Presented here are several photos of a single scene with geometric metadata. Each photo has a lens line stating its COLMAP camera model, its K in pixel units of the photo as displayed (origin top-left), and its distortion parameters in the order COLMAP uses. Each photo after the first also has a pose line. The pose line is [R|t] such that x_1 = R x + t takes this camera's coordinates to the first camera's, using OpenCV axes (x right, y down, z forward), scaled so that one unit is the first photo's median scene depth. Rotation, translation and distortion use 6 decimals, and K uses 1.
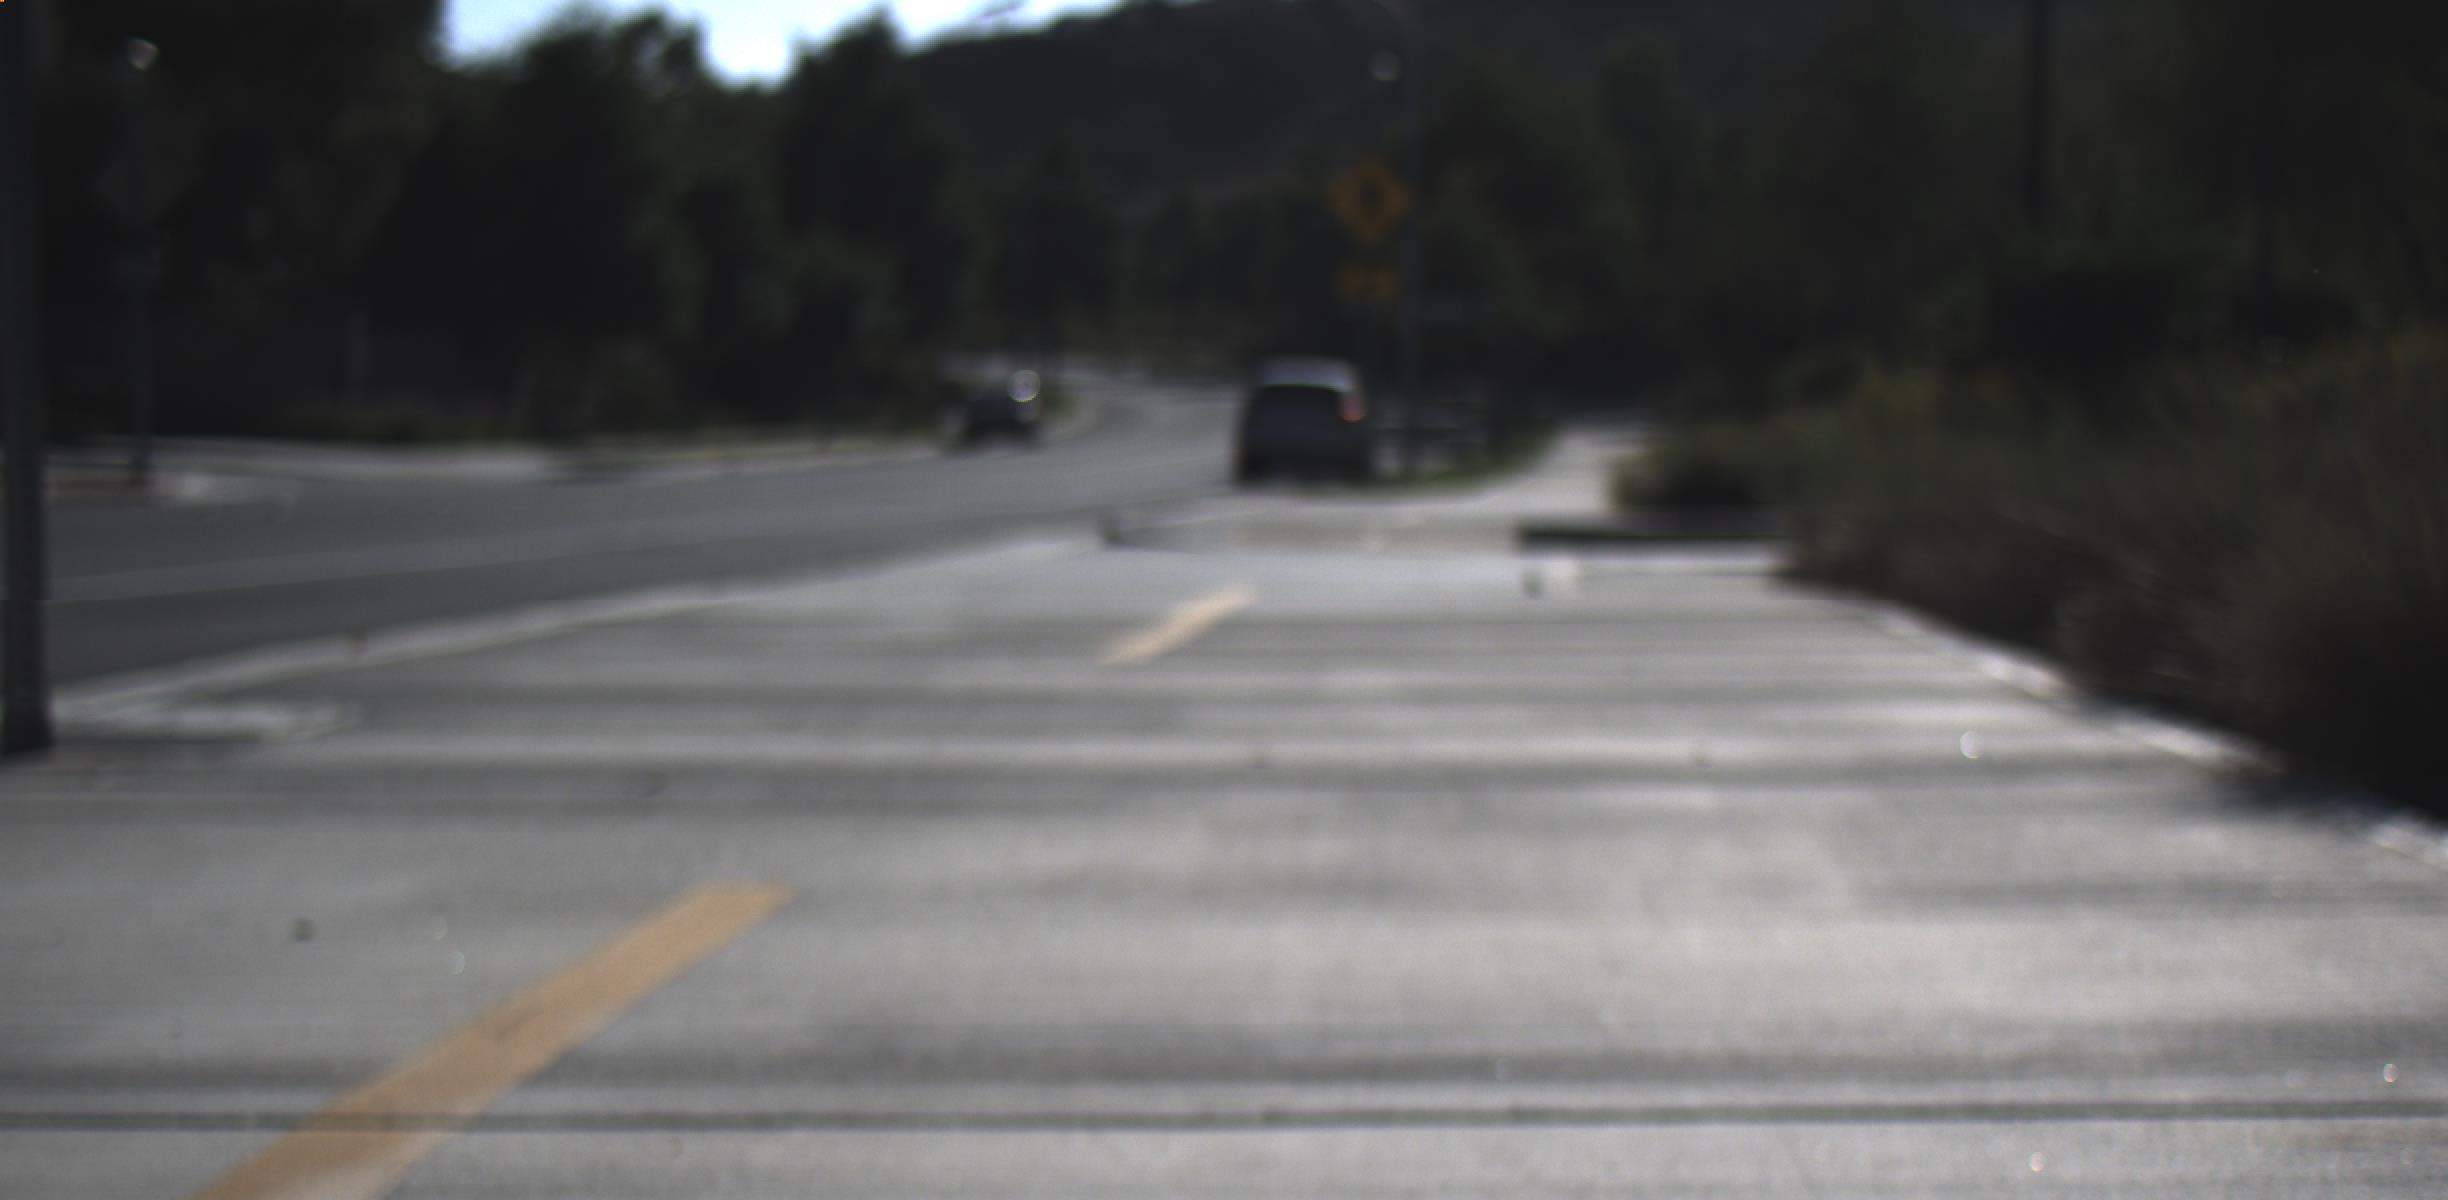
lens RADIAL K [[6591.1, 0, 1258.6], [0, 6591.1, 600.7], [0, 0, 1]] dist [0.134411, 5.947908]
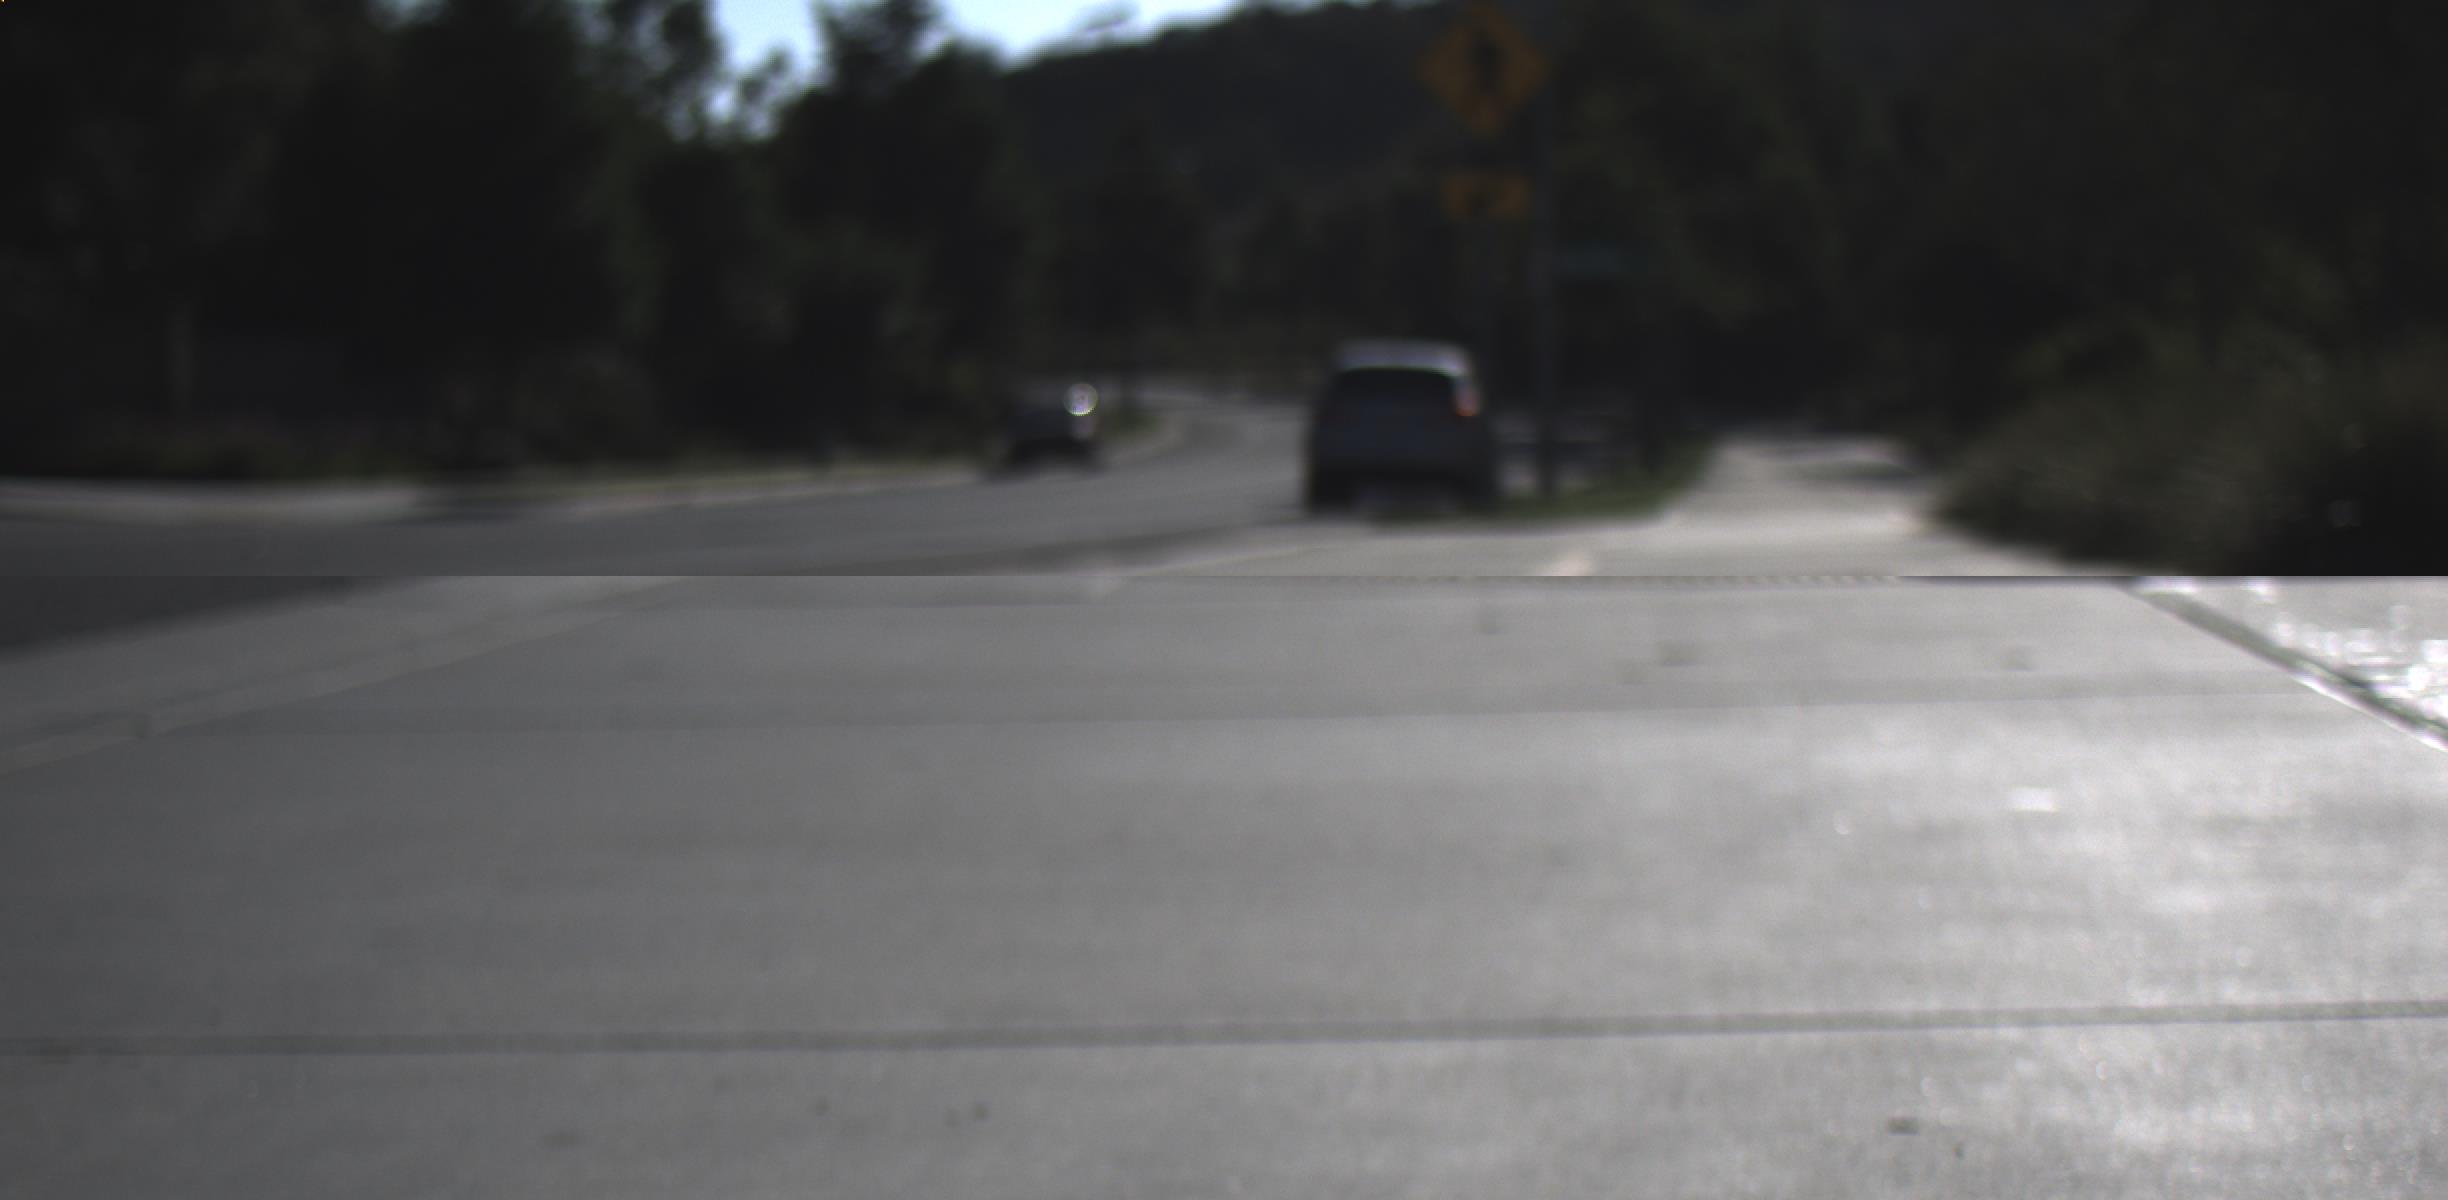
lens RADIAL K [[6591.1, 0, 1258.6], [0, 6591.1, 600.7], [0, 0, 1]] dist [0.134411, 5.947908]
pose [[0.999671, -0.016809, -0.019387, 0.004114], [0.016727, 0.999850, -0.004408, -0.003965], [0.019458, 0.004082, 0.999802, 0.227091]]
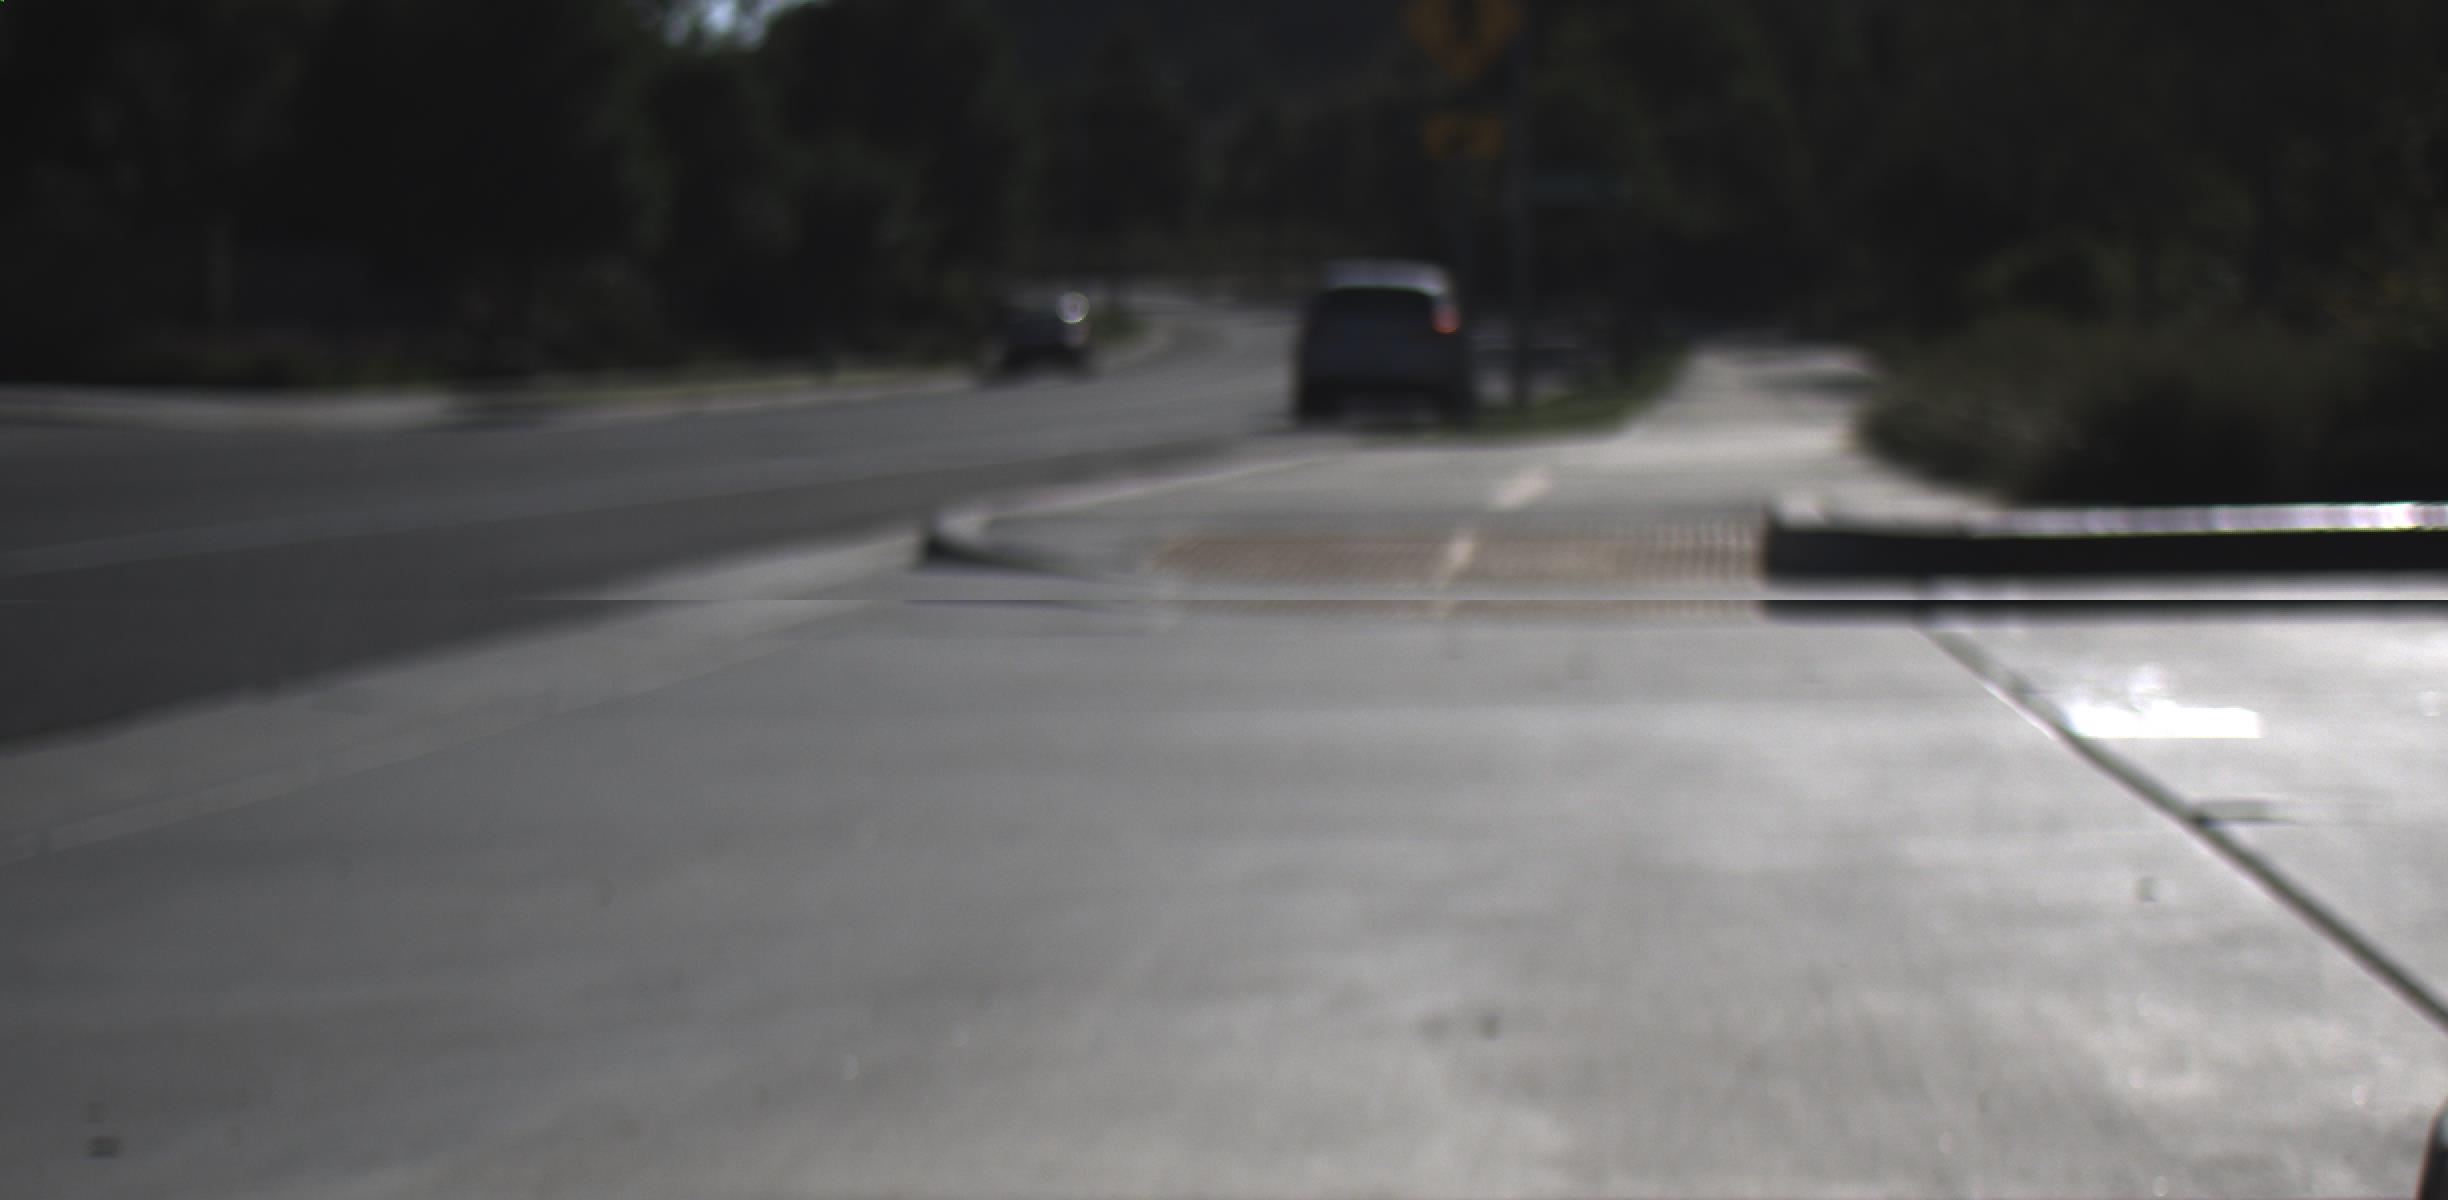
lens RADIAL K [[6591.1, 0, 1258.6], [0, 6591.1, 600.7], [0, 0, 1]] dist [0.134411, 5.947908]
pose [[0.999758, -0.014324, -0.016705, 0.003884], [0.014504, 0.999838, 0.010668, -0.004180], [0.016550, -0.010907, 0.999804, 0.189319]]
